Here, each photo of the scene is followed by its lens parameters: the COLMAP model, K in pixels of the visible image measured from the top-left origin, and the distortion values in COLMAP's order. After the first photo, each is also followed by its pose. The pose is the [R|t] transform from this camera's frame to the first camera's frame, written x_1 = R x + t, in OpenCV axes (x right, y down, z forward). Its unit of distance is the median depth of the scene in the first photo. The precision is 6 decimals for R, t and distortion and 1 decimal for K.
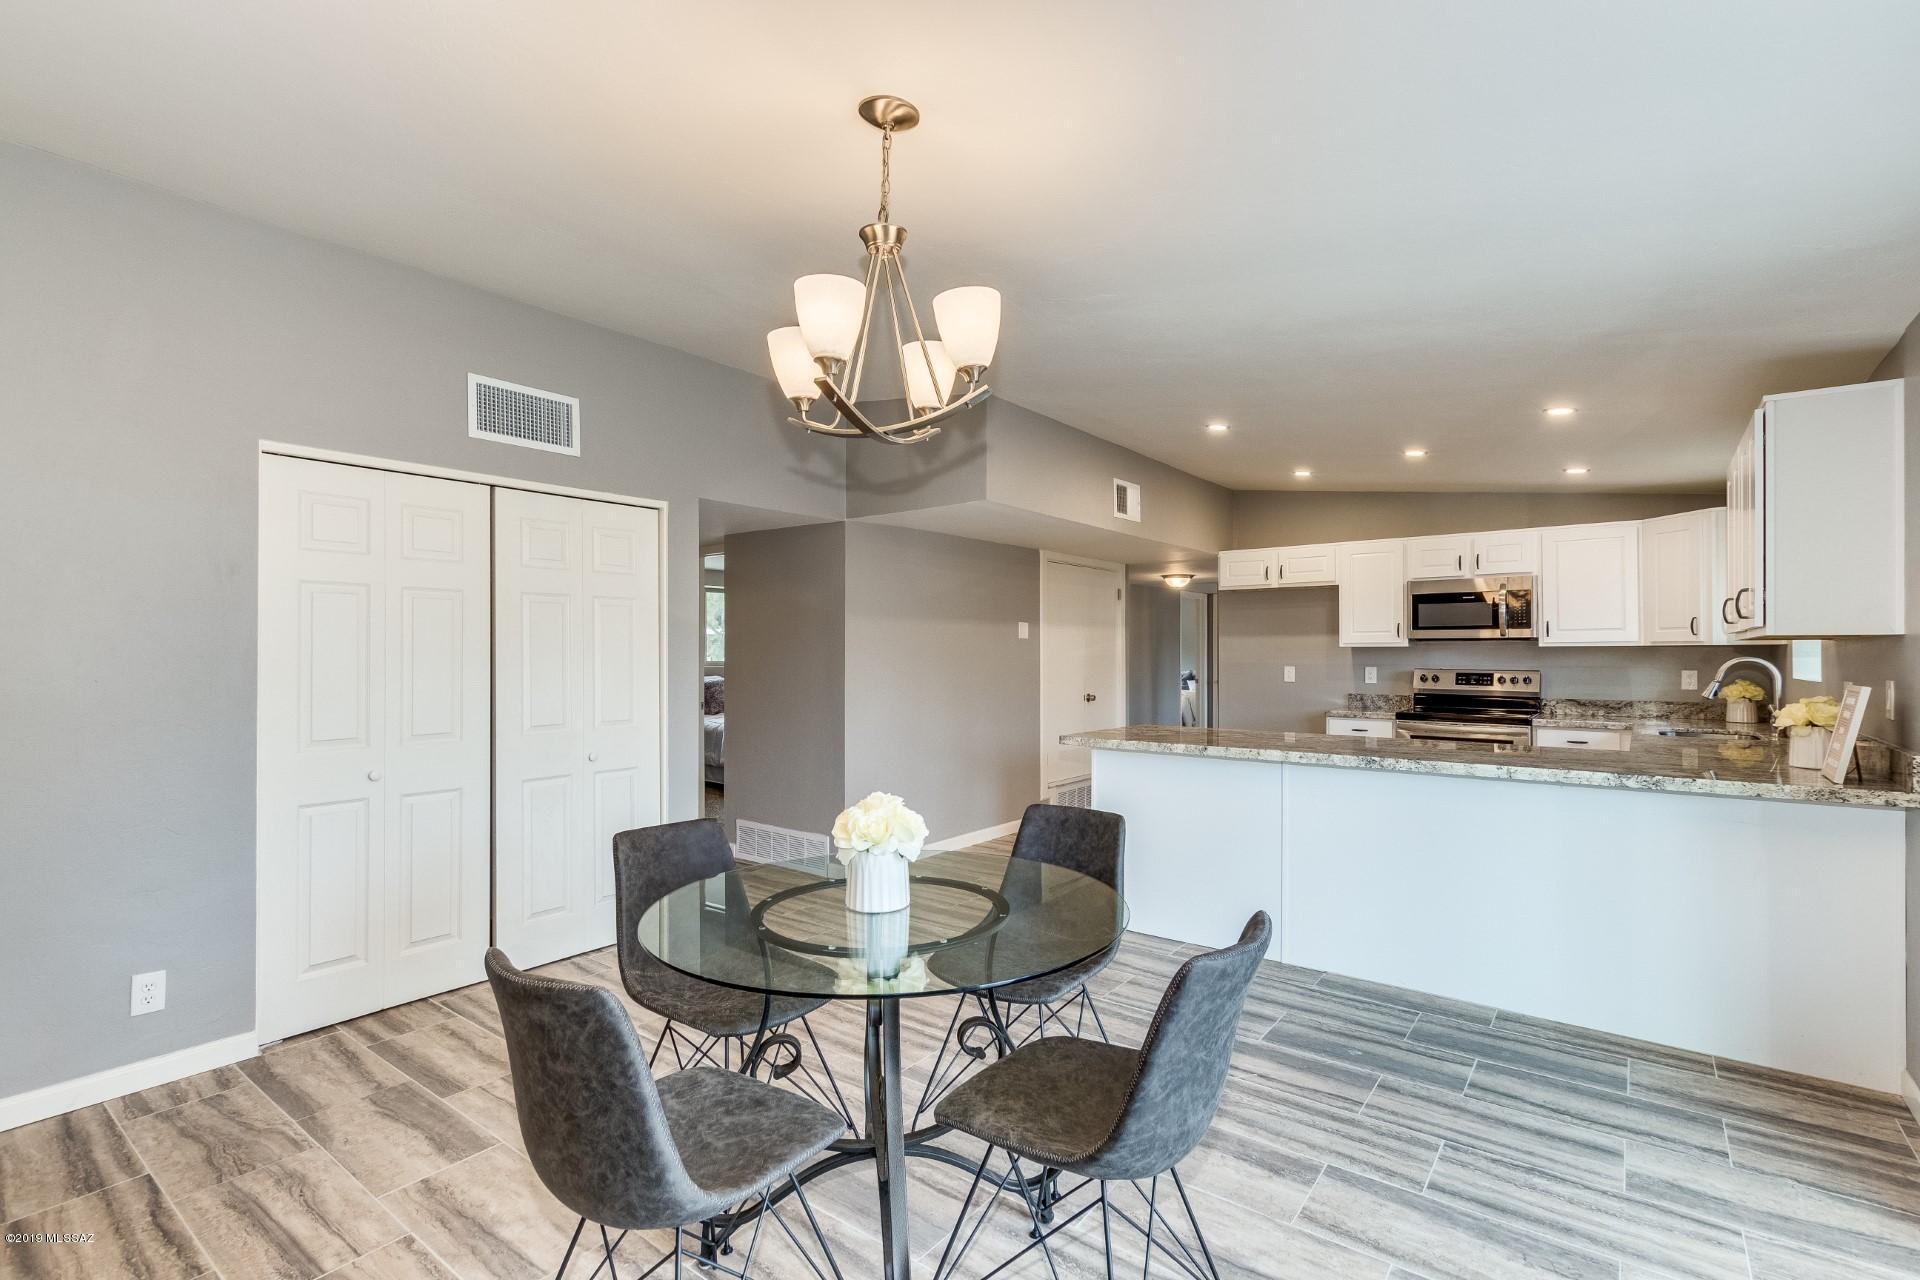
lens RADIAL K [[897.0, 0, 954.8], [0, 897.0, 654.1], [0, 0, 1]] dist [0.017088, 0.000304]
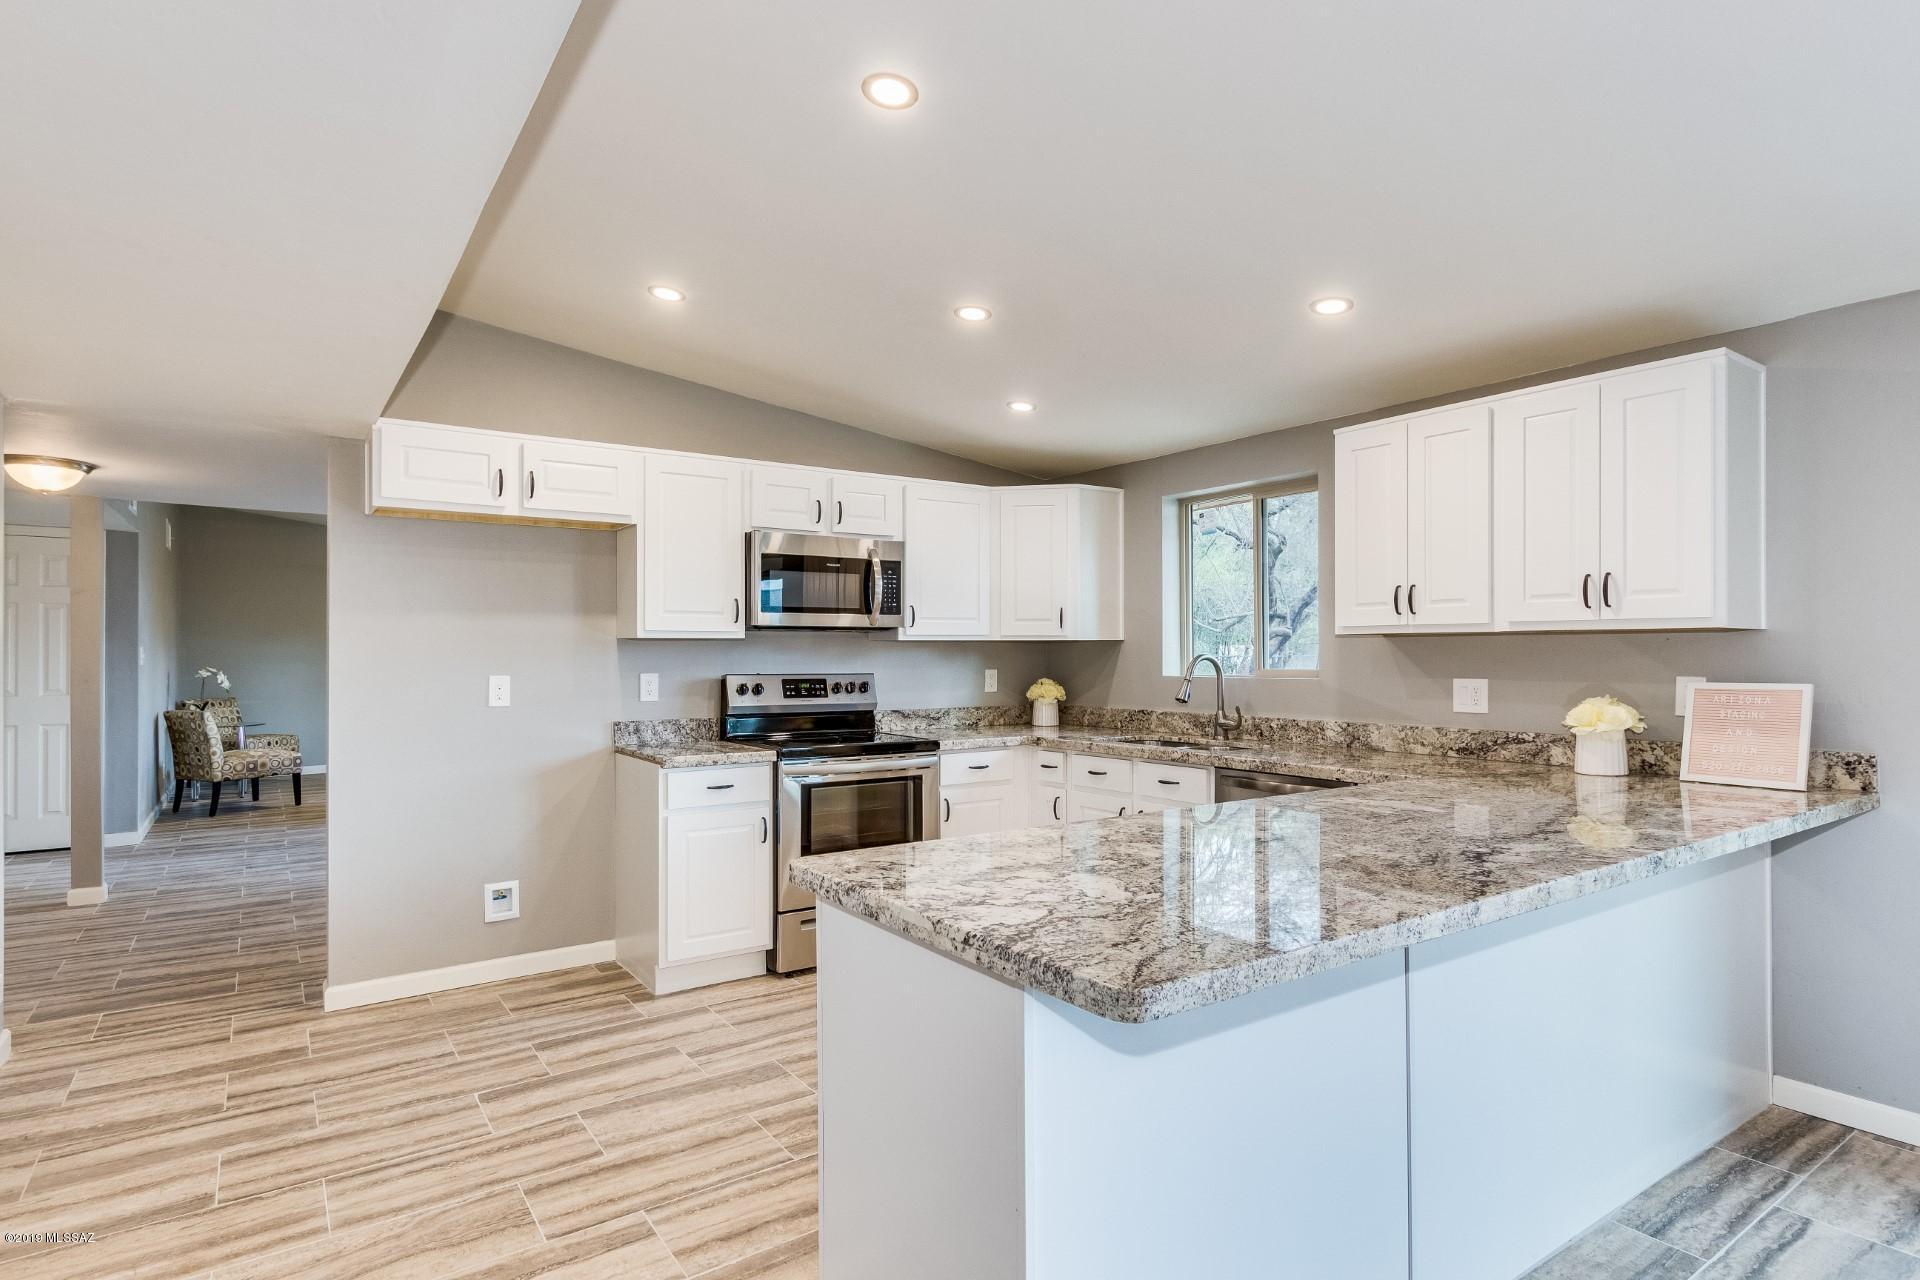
lens RADIAL K [[984.7, 0, 960.0], [0, 984.7, 640.0], [0, 0, 1]] dist [0.013591, -0.000224]
pose [[0.304271, 0.010491, 0.952528, -0.087558], [0.000997, 0.999935, -0.011332, 0.000386], [-0.952585, 0.004397, 0.304241, 0.676711]]
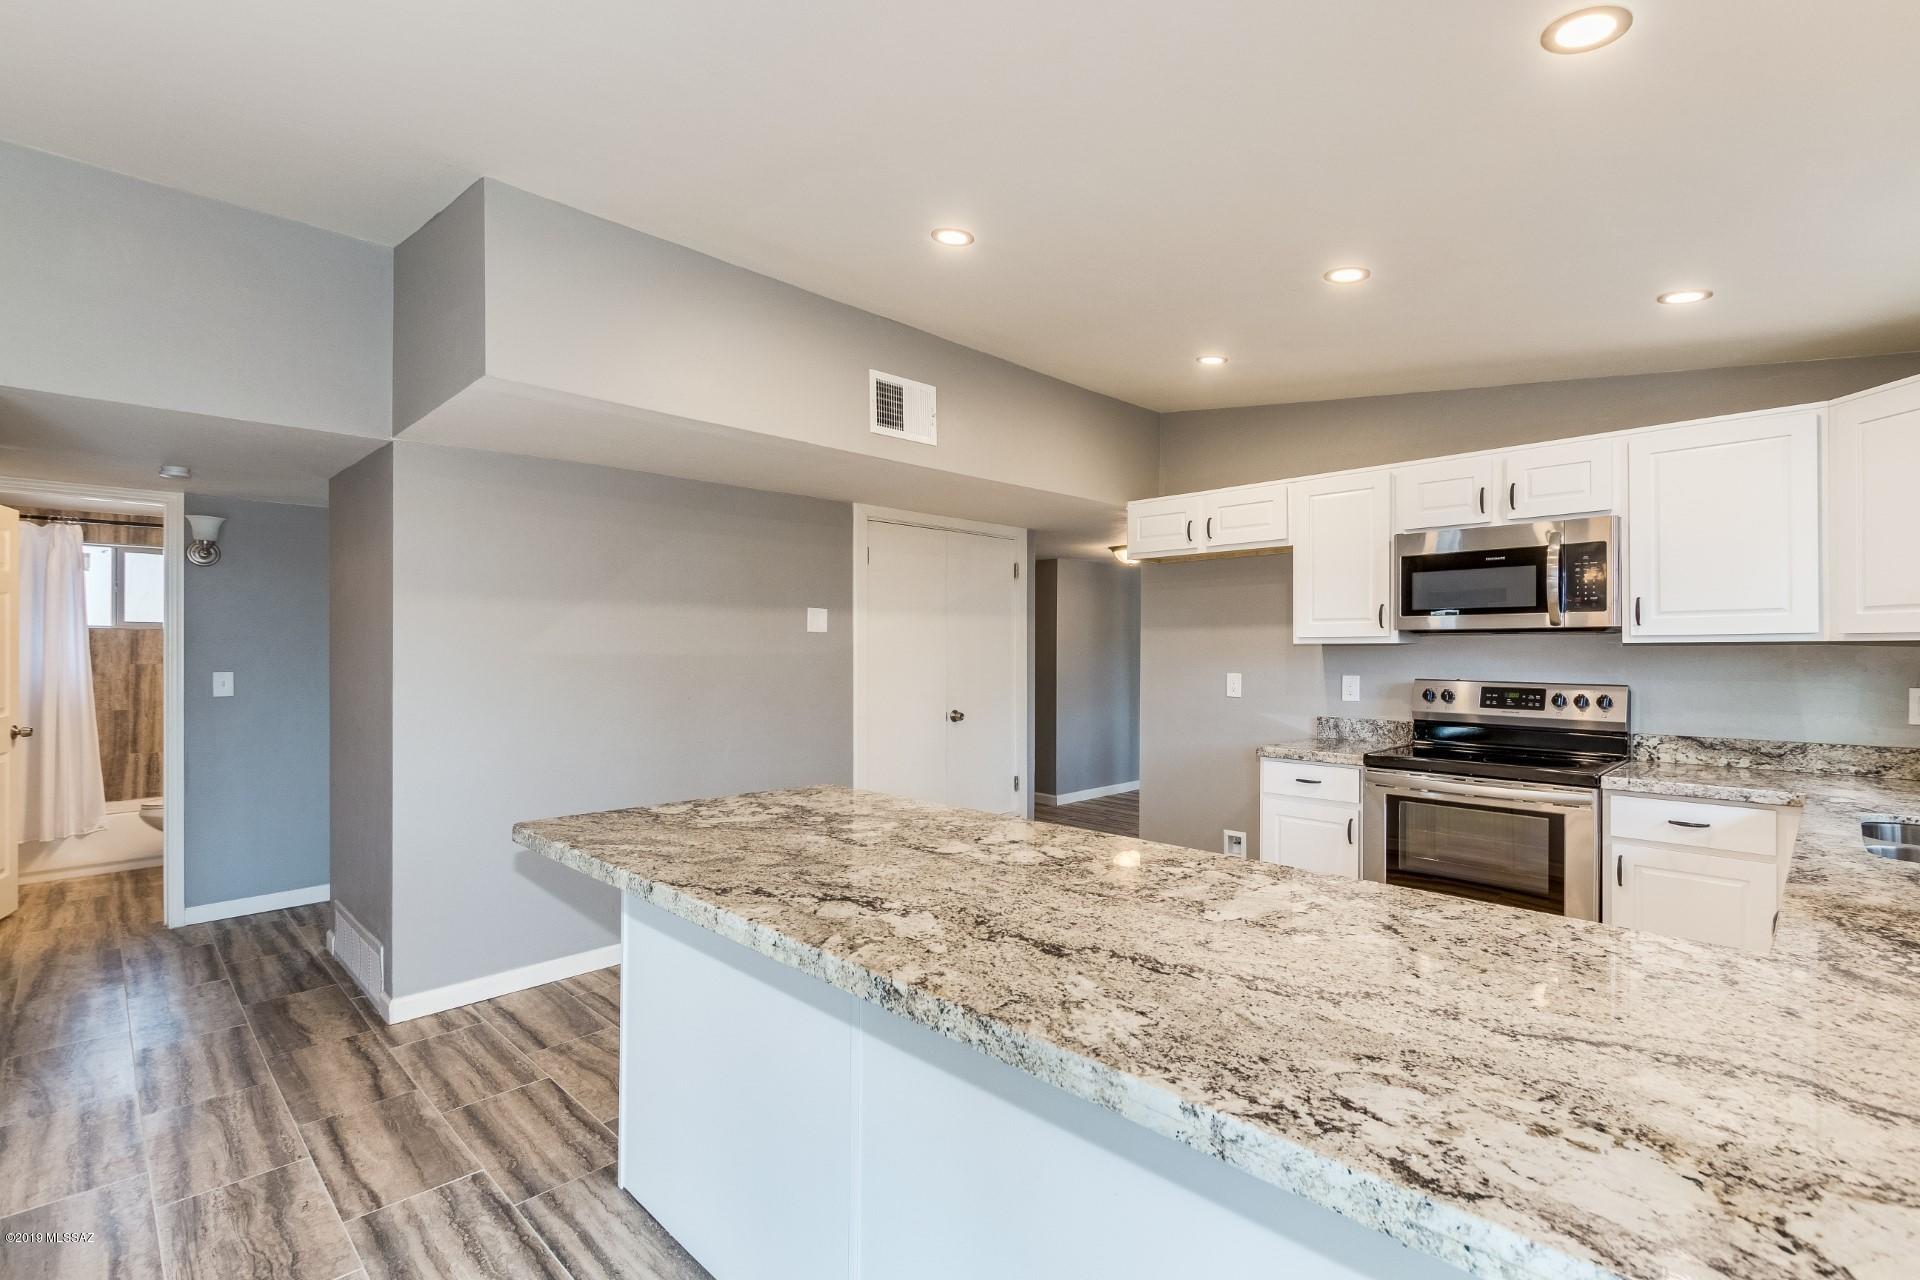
lens RADIAL K [[883.1, 0, 959.7], [0, 883.1, 656.3], [0, 0, 1]] dist [0.011025, -0.000678]
pose [[0.991766, 0.000415, -0.128062, 0.294642], [0.000463, 0.999977, 0.006825, -0.003829], [0.128062, -0.006829, 0.991743, 0.381525]]
